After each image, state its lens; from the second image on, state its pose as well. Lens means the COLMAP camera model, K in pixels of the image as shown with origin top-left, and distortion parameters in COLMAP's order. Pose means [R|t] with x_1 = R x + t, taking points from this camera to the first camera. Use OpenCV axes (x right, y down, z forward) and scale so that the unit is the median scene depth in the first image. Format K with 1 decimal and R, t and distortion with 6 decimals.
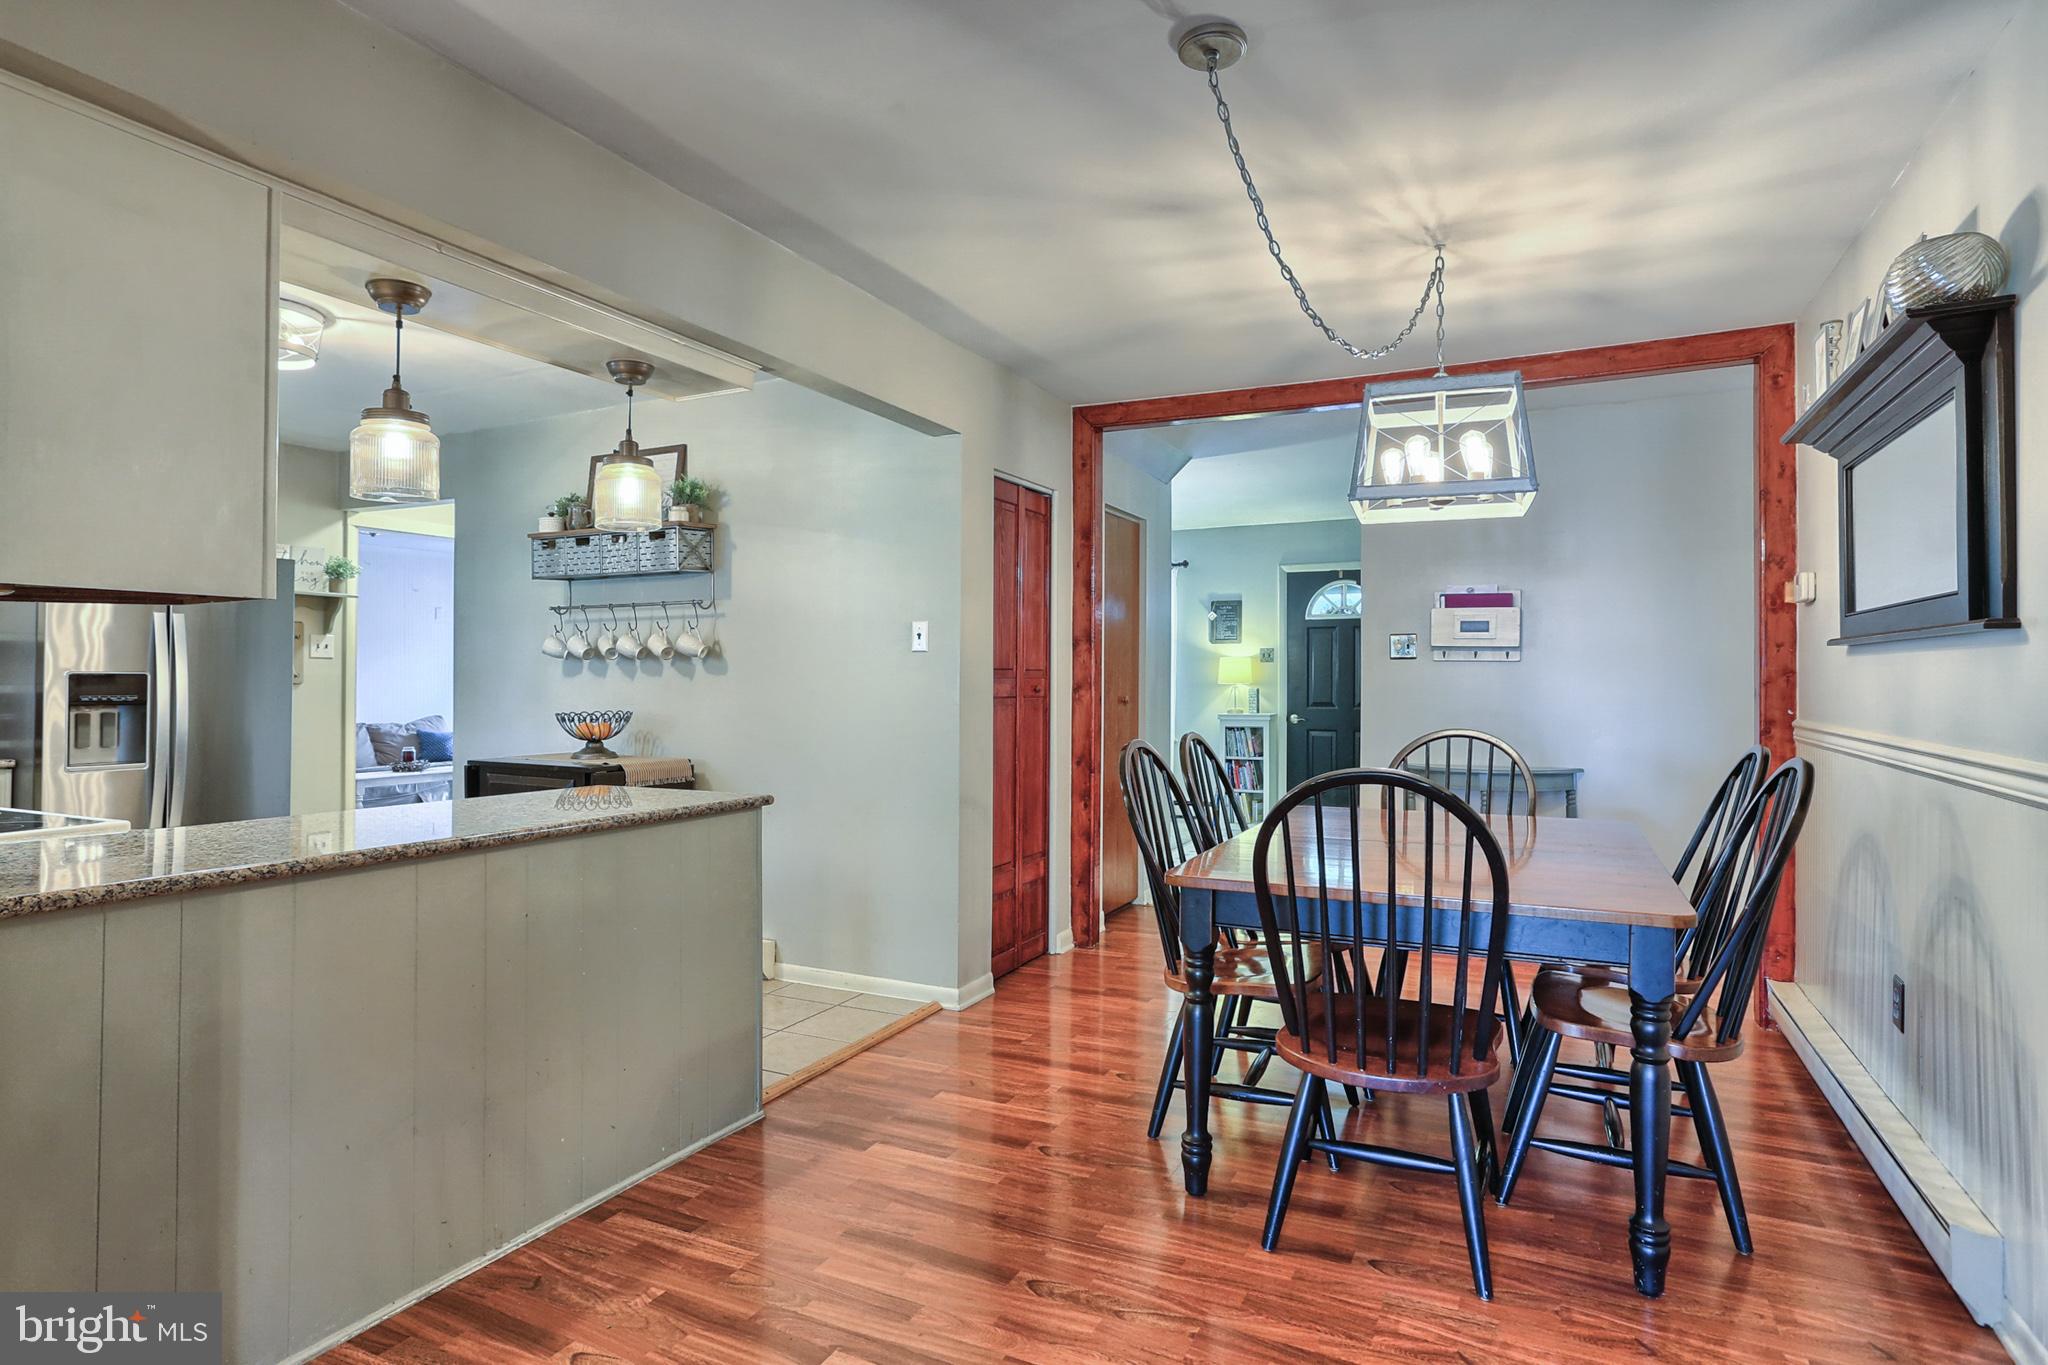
lens RADIAL K [[1033.4, 0, 1067.1], [0, 1033.4, 671.7], [0, 0, 1]] dist [-0.005137, 0.004620]
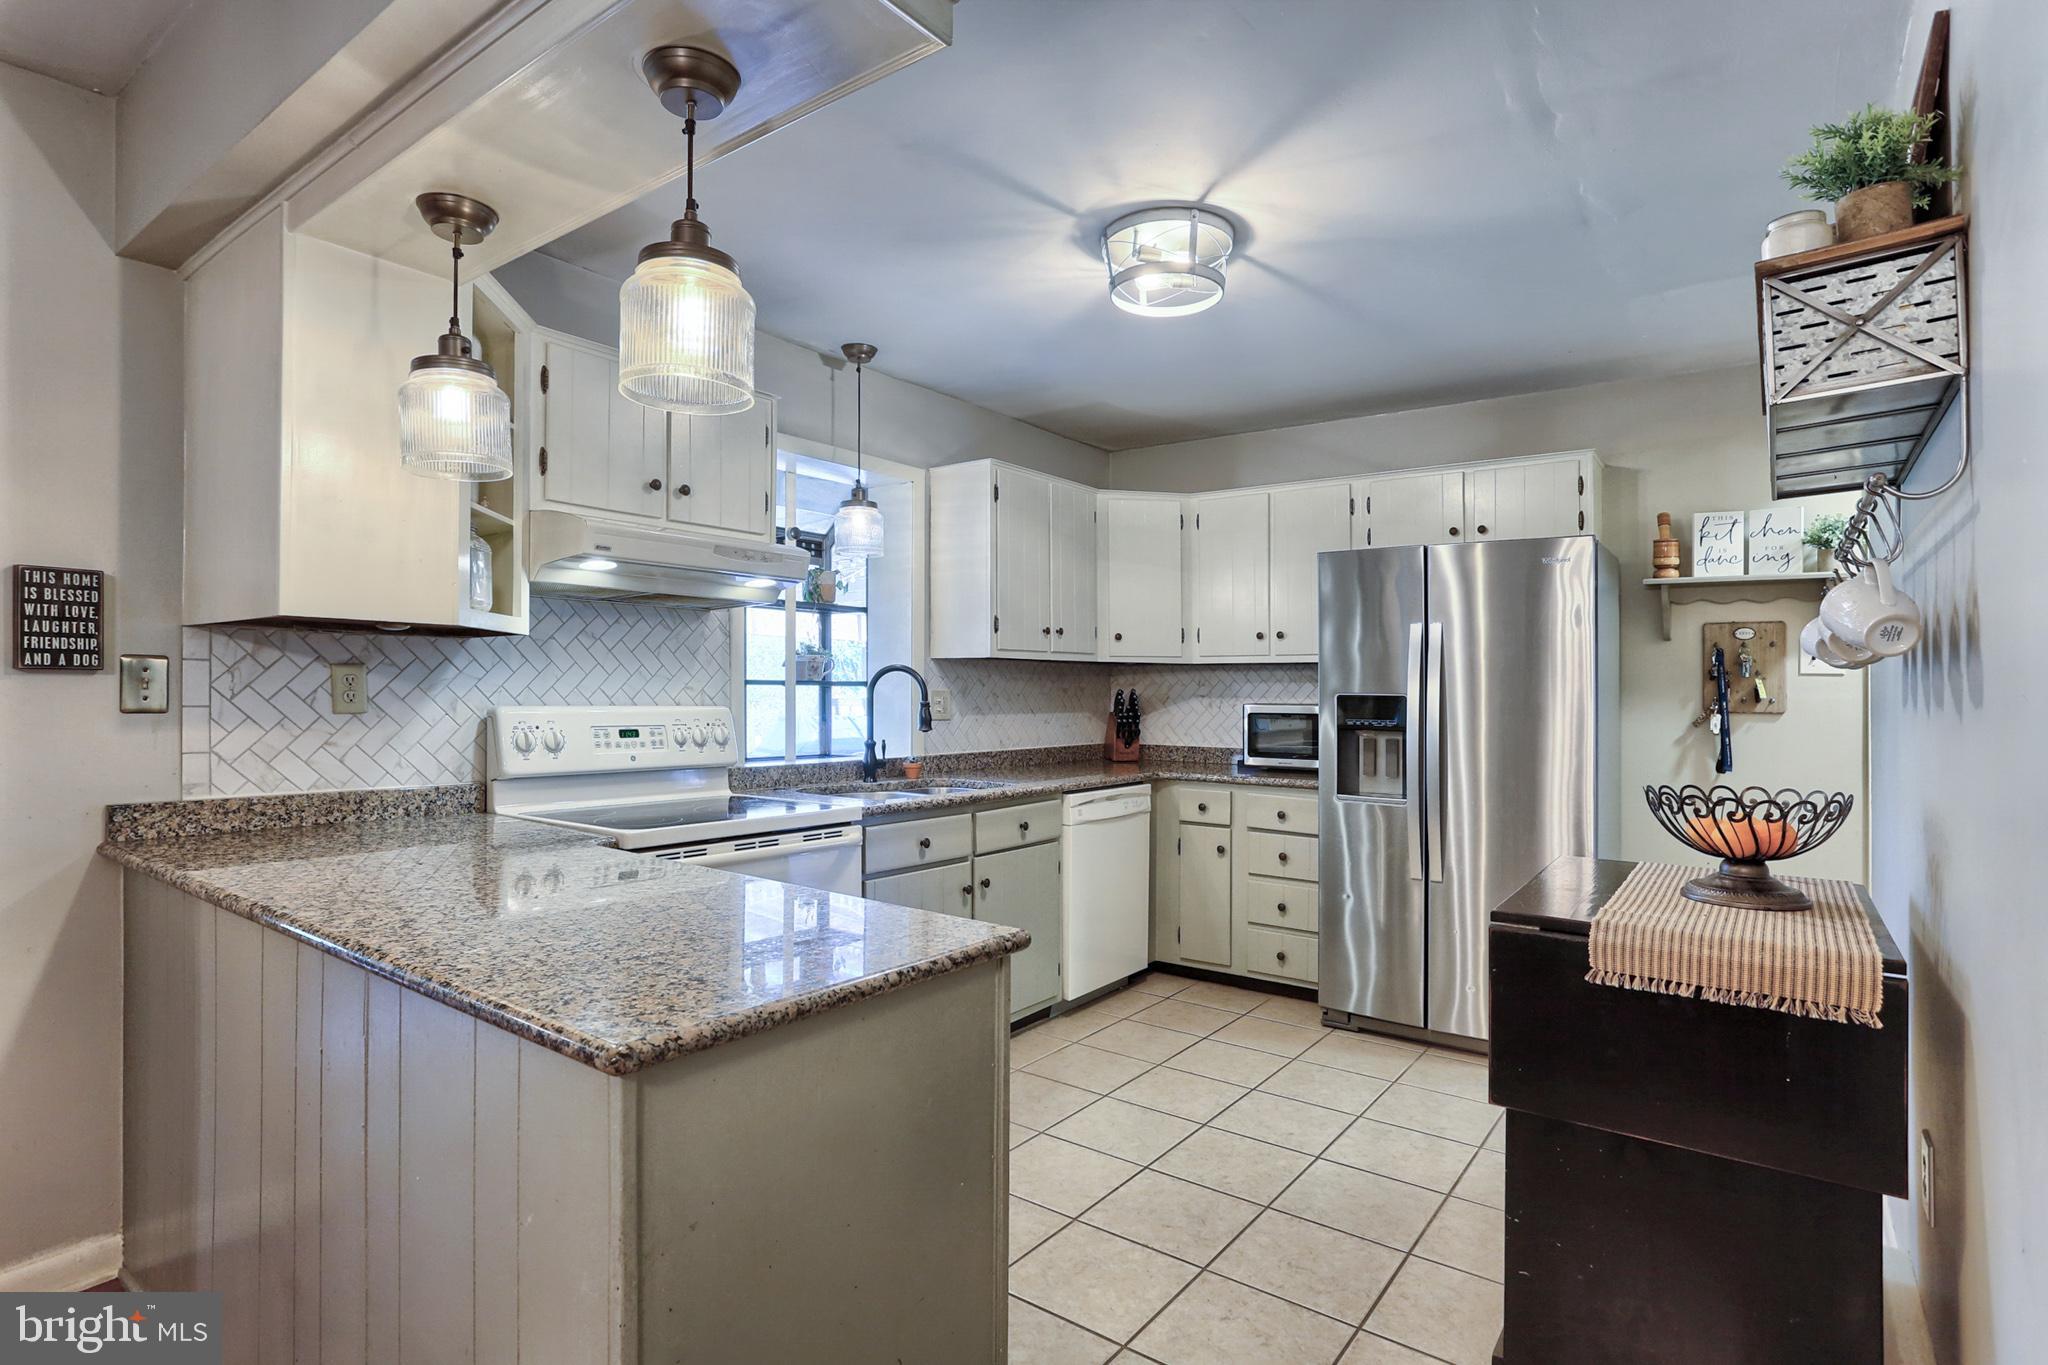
lens RADIAL K [[1033.4, 0, 996.6], [0, 1033.4, 684.0], [0, 0, 1]] dist [-0.005137, 0.004620]
pose [[-0.232430, -0.013112, -0.972525, 0.020567], [0.003475, 0.999892, -0.014311, 0.000681], [0.972607, -0.006706, -0.232359, 1.083598]]
